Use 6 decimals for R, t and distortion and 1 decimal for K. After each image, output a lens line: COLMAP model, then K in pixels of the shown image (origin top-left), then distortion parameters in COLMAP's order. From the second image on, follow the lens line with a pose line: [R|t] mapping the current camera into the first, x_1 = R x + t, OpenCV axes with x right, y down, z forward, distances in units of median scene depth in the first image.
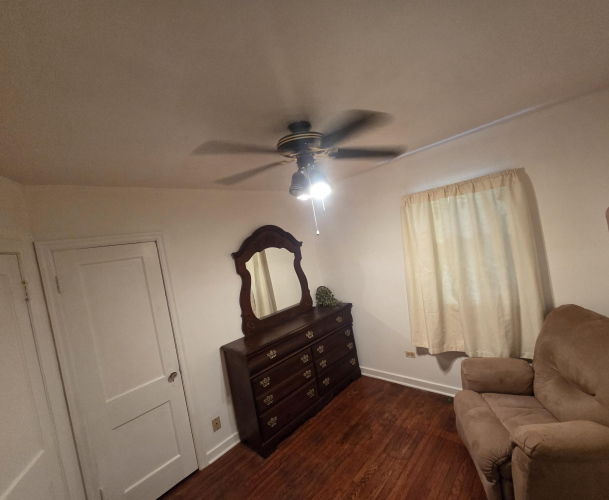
lens RADIAL K [[246.4, 0, 305.5], [0, 246.4, 250.8], [0, 0, 1]] dist [-0.002902, -0.000308]
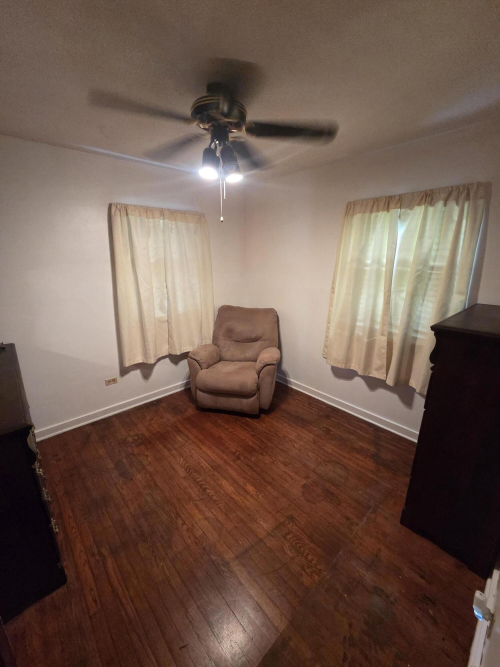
lens RADIAL K [[274.1, 0, 250.7], [0, 274.1, 333.6], [0, 0, 1]] dist [0.001710, 0.000101]
pose [[0.116570, -0.105382, 0.987576, -0.657353], [-0.007004, 0.994243, 0.106920, 0.162983], [-0.993158, -0.019381, 0.115160, 0.461463]]
